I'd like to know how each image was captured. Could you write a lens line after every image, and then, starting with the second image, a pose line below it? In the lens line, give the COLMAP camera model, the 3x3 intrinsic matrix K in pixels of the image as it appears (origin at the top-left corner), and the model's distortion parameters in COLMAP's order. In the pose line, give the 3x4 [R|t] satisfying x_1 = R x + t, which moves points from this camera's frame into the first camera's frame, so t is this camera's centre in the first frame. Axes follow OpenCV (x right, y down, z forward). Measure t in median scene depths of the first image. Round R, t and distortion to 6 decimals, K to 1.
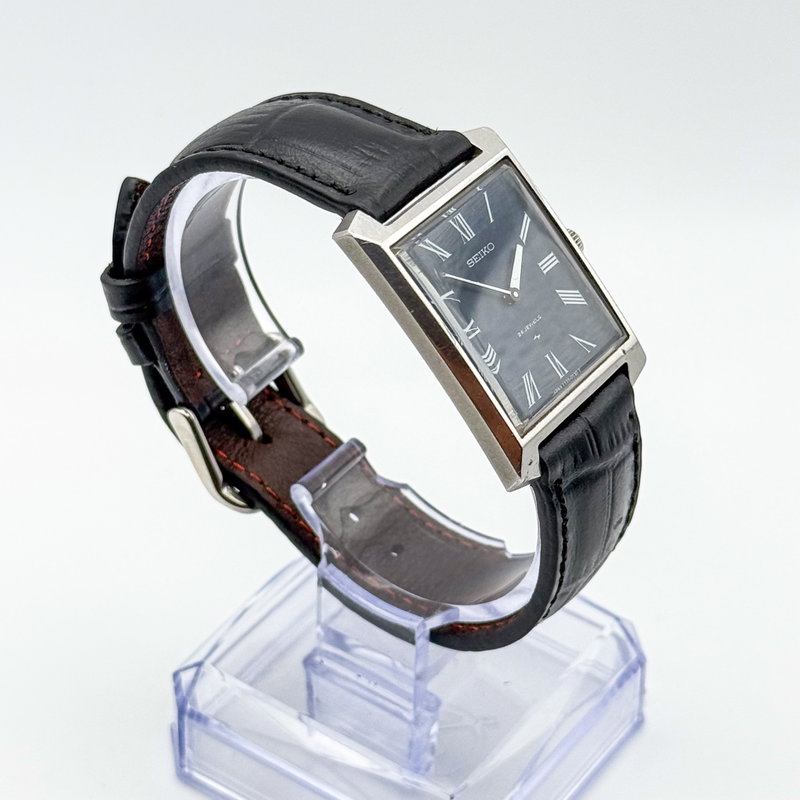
lens RADIAL K [[2450.9, 0, 400.0], [0, 2450.9, 400.0], [0, 0, 1]] dist [-0.108047, -0.564628]
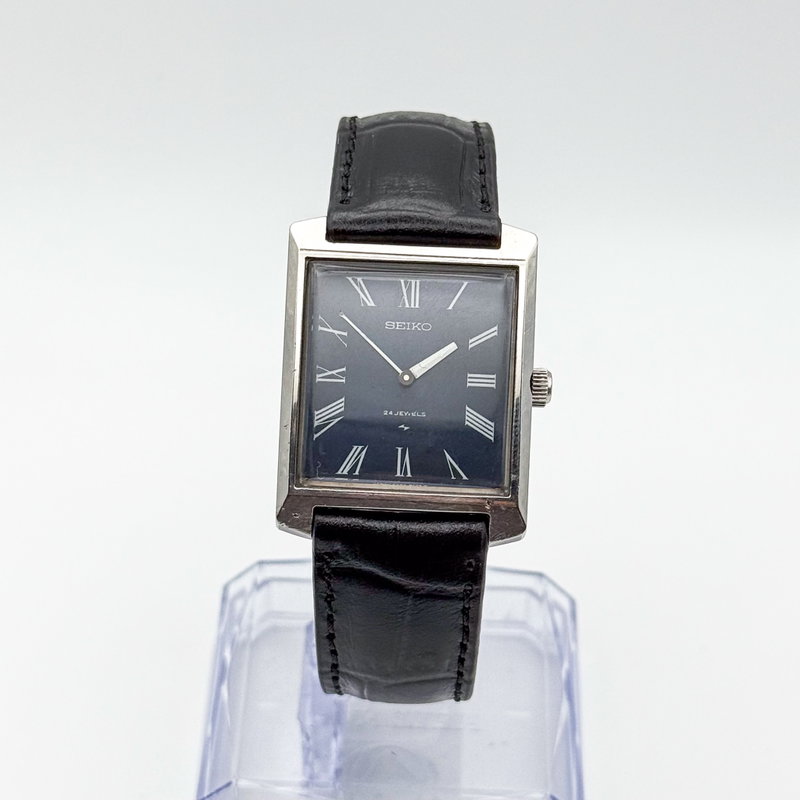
lens RADIAL K [[2450.9, 0, 400.0], [0, 2450.9, 400.0], [0, 0, 1]] dist [-0.108047, -0.564628]
pose [[0.550200, 0.536849, -0.639588, 0.665352], [-0.527060, 0.817359, 0.232664, -0.257702], [0.647678, 0.209090, 0.732662, 0.274235]]
